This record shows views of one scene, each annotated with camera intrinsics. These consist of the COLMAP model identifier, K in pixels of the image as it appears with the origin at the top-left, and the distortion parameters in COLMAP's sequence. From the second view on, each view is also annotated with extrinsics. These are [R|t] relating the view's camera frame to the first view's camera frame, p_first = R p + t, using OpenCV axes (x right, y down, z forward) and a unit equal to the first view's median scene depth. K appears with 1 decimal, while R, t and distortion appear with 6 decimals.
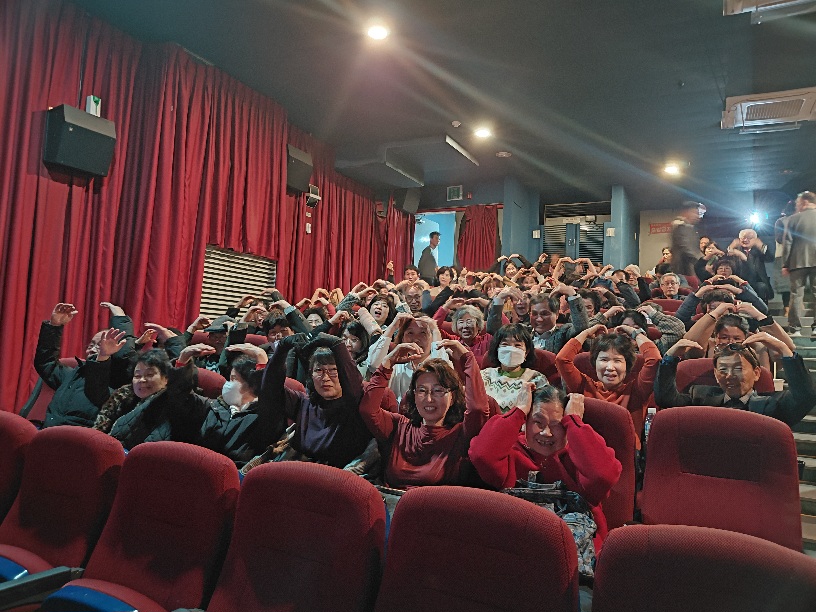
lens RADIAL K [[601.8, 0, 408.0], [0, 601.8, 306.0], [0, 0, 1]] dist [0.182429, -0.290721]
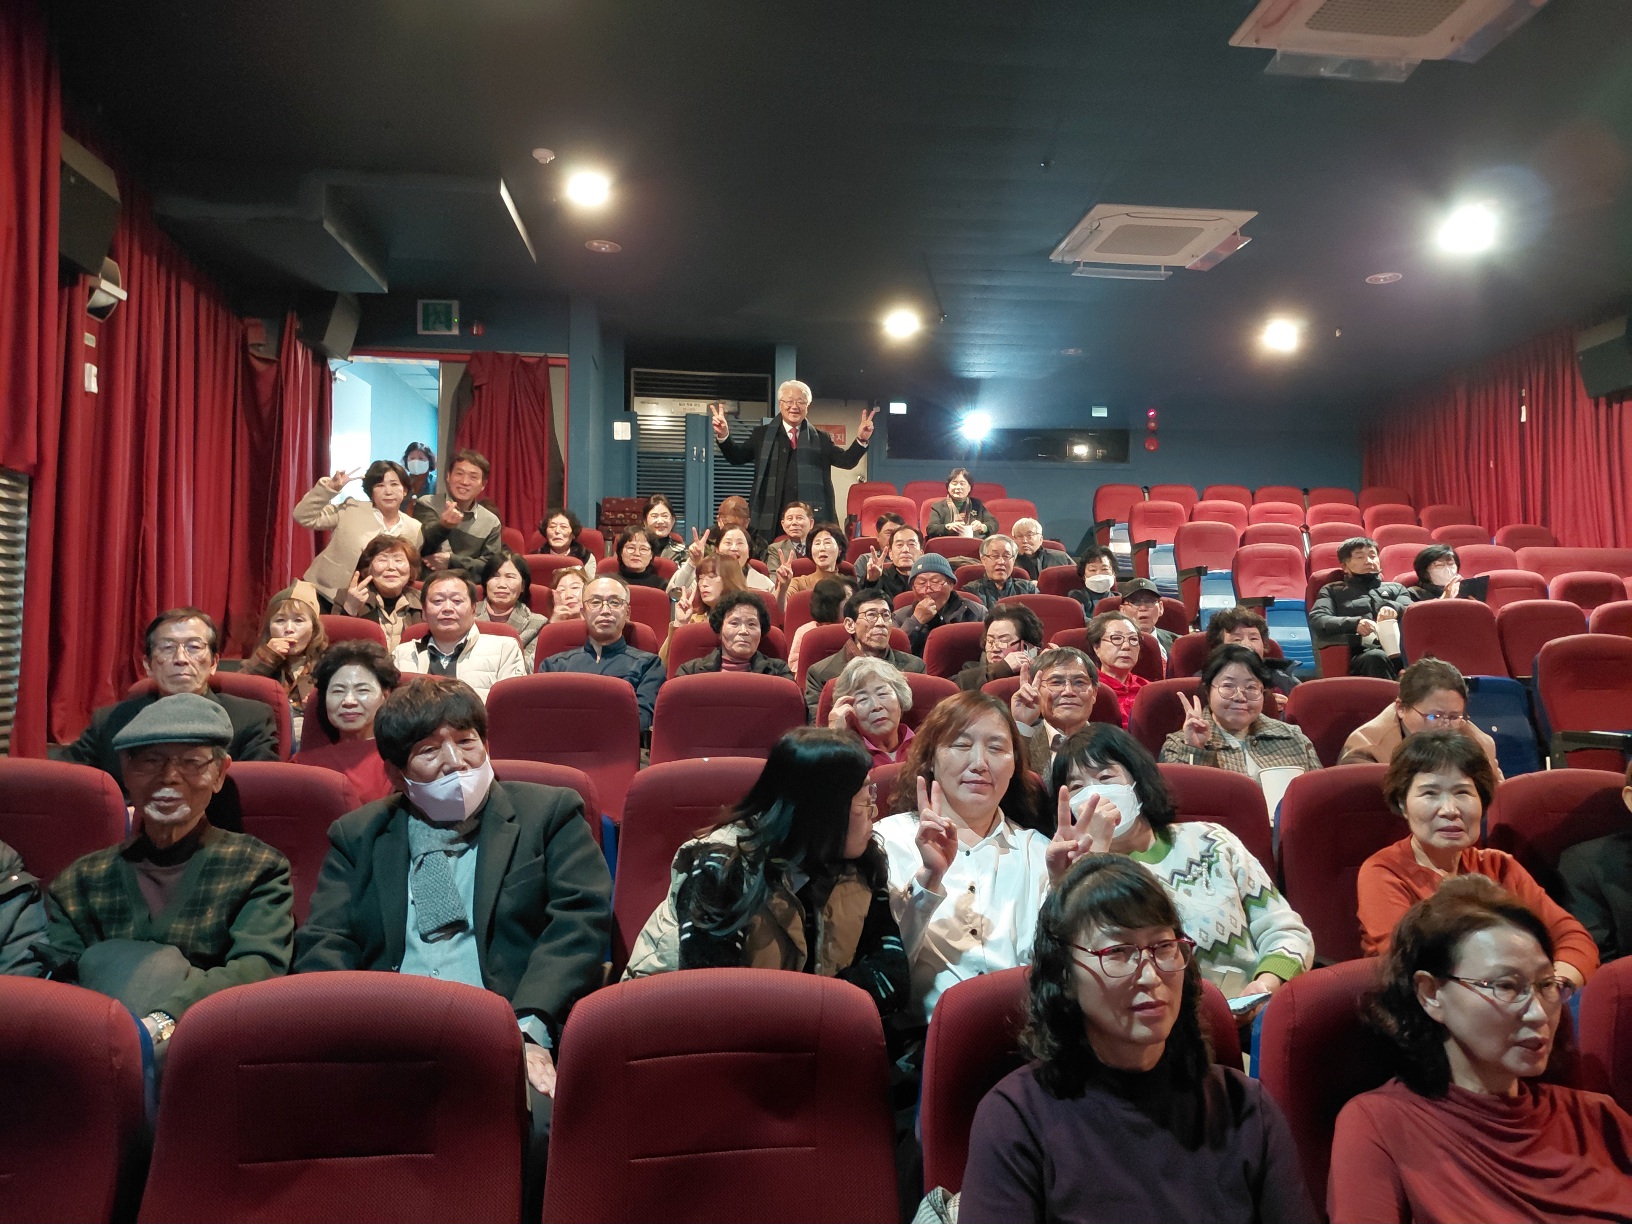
lens RADIAL K [[1203.6, 0, 816.0], [0, 1203.6, 612.0], [0, 0, 1]] dist [0.182429, -0.290721]
pose [[0.857512, -0.016699, 0.514193, -0.194995], [-0.005565, 0.999113, 0.041729, -0.028730], [-0.514434, -0.038645, 0.856659, 0.187981]]
